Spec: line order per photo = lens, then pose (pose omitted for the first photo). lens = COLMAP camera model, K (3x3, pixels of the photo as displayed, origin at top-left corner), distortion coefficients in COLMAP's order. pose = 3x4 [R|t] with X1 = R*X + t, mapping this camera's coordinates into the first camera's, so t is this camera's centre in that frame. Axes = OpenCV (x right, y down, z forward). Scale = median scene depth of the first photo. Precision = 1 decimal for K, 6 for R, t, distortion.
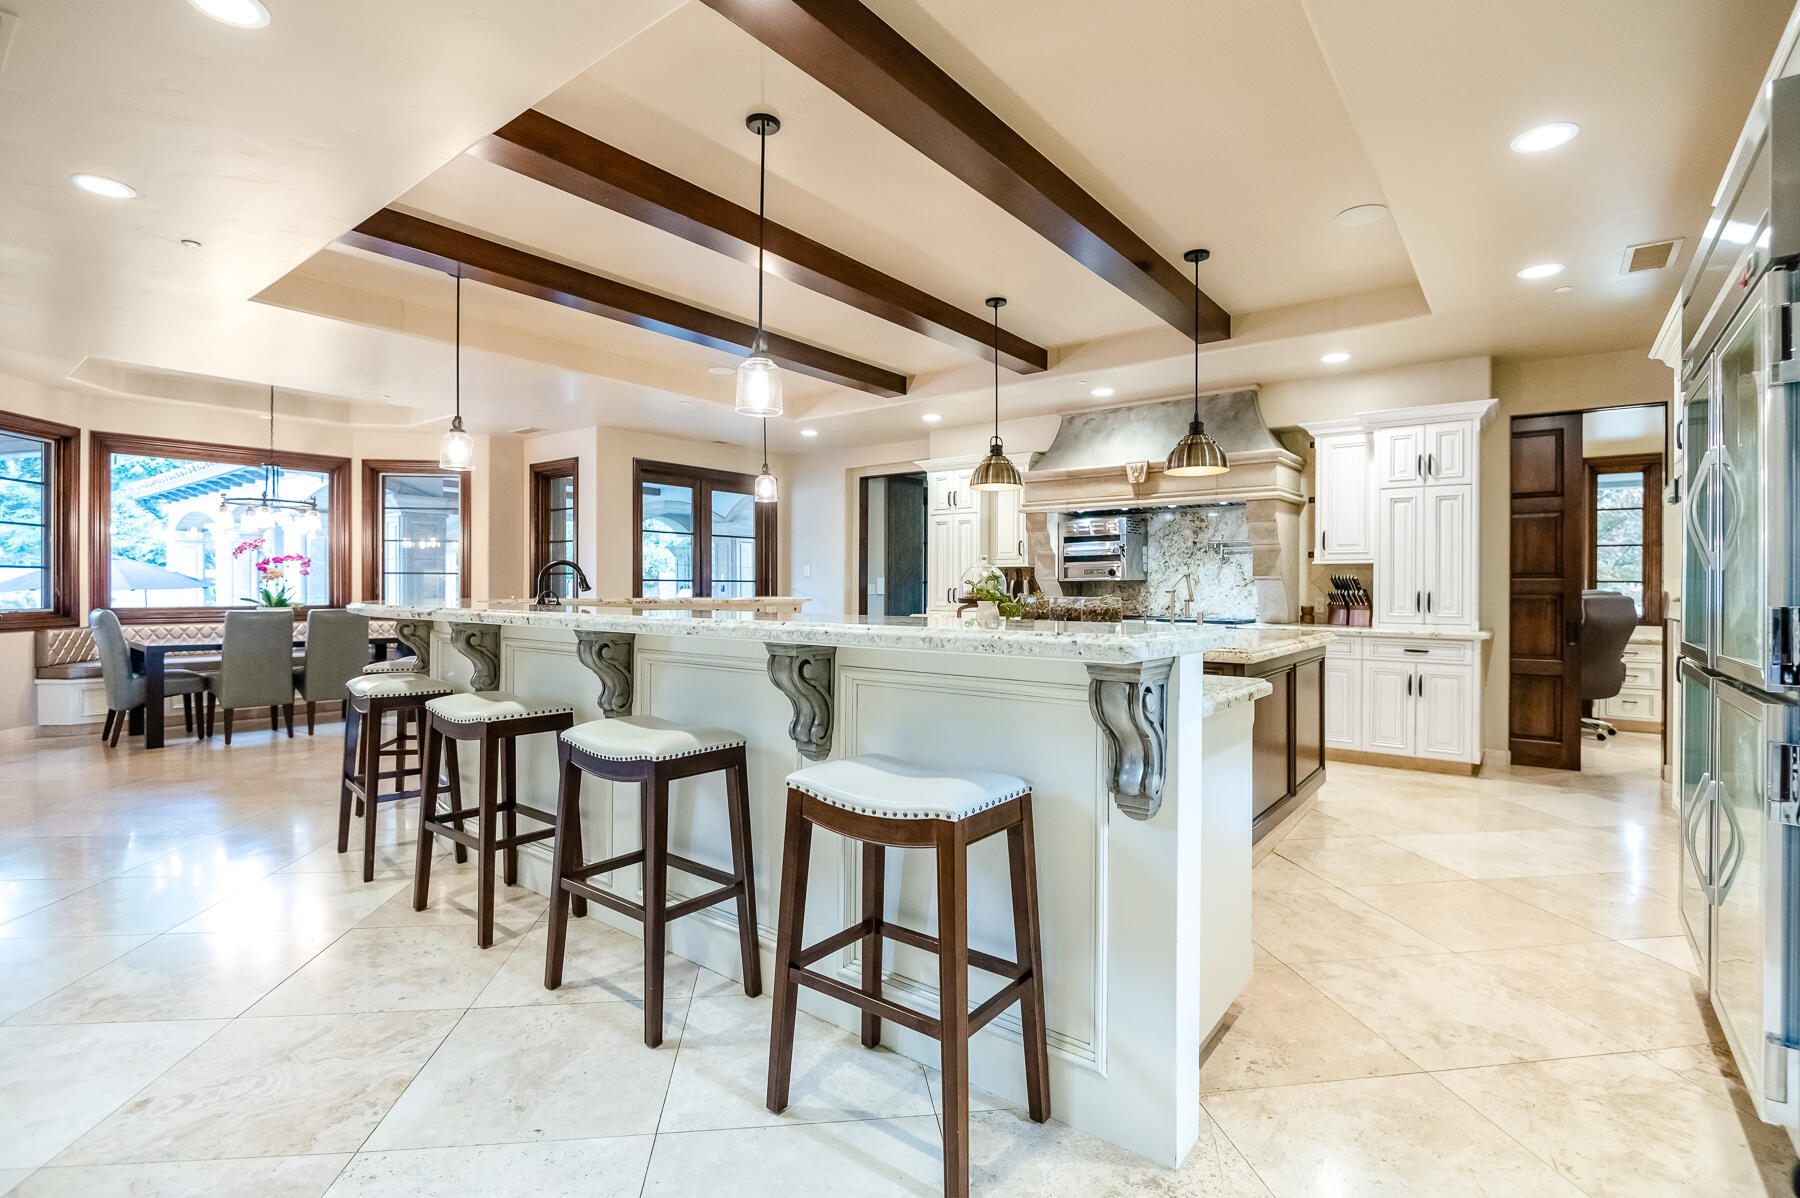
lens RADIAL K [[838.3, 0, 901.9], [0, 838.3, 588.7], [0, 0, 1]] dist [-0.030534, -0.000528]
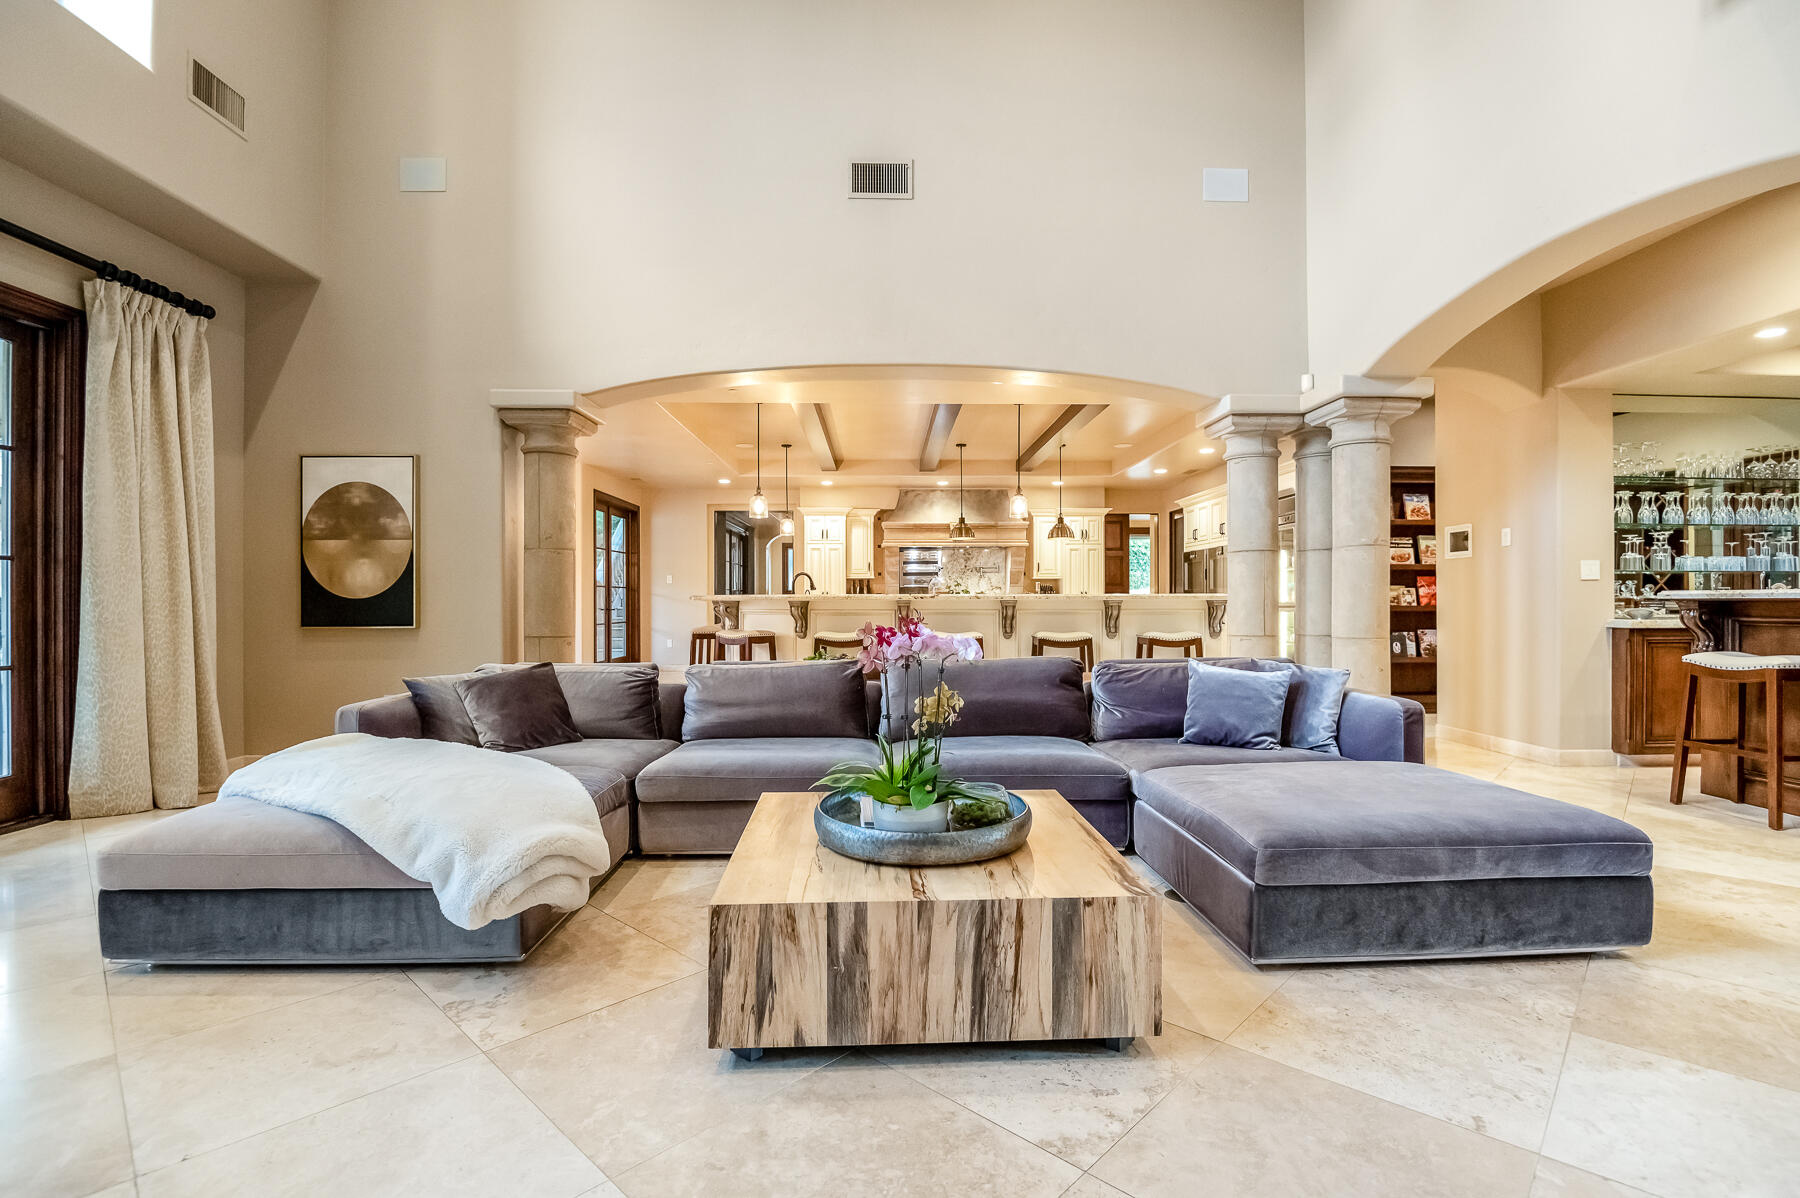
lens RADIAL K [[838.3, 0, 905.5], [0, 838.3, 599.1], [0, 0, 1]] dist [-0.030534, -0.000528]
pose [[0.769579, -0.005140, 0.638531, -1.097846], [0.004368, 0.999987, 0.002785, 0.013907], [-0.638536, 0.000646, 0.769591, -0.395044]]
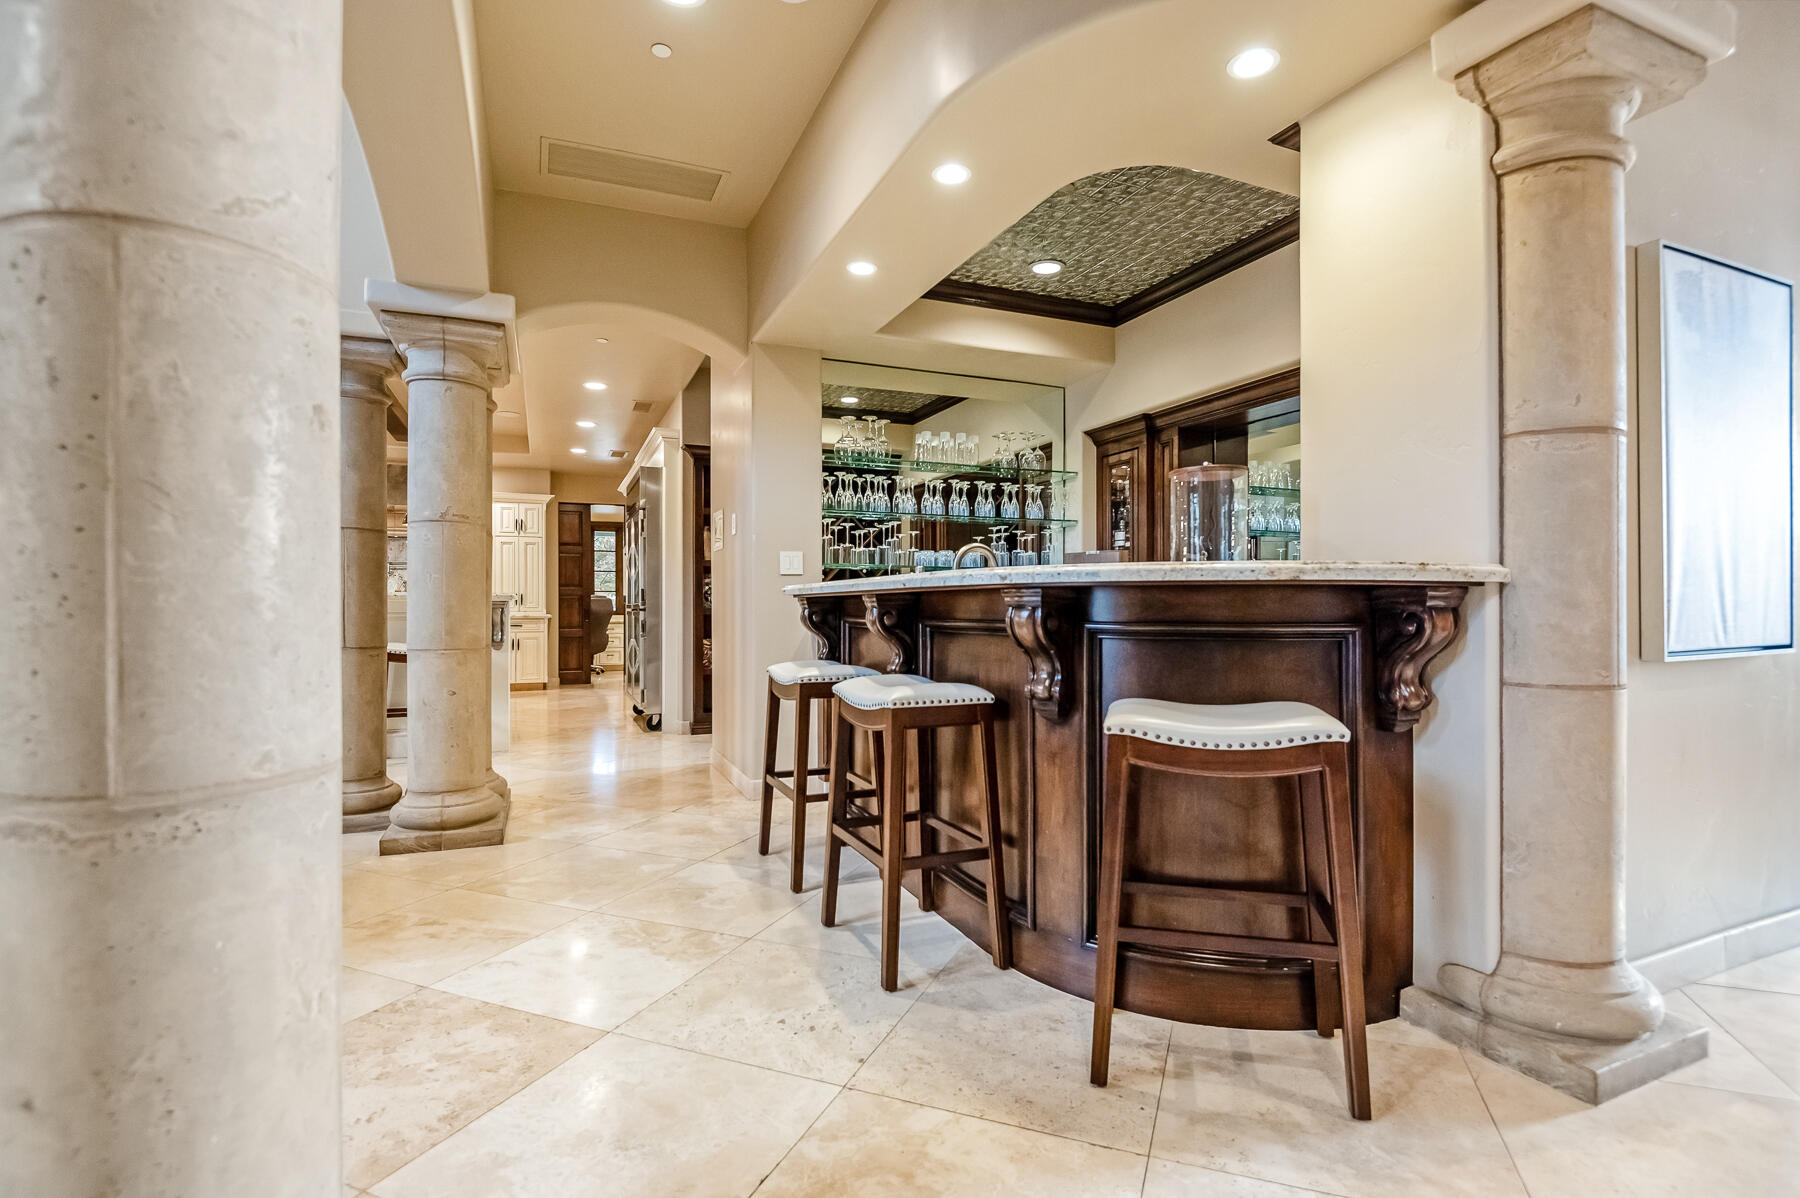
lens RADIAL K [[875.3, 0, 893.4], [0, 875.3, 598.1], [0, 0, 1]] dist [-0.001300, -0.000057]
pose [[0.504285, 0.000970, 0.863537, -0.590865], [0.005938, 0.999972, -0.004591, 0.024903], [-0.863517, 0.007443, 0.504265, -0.658238]]
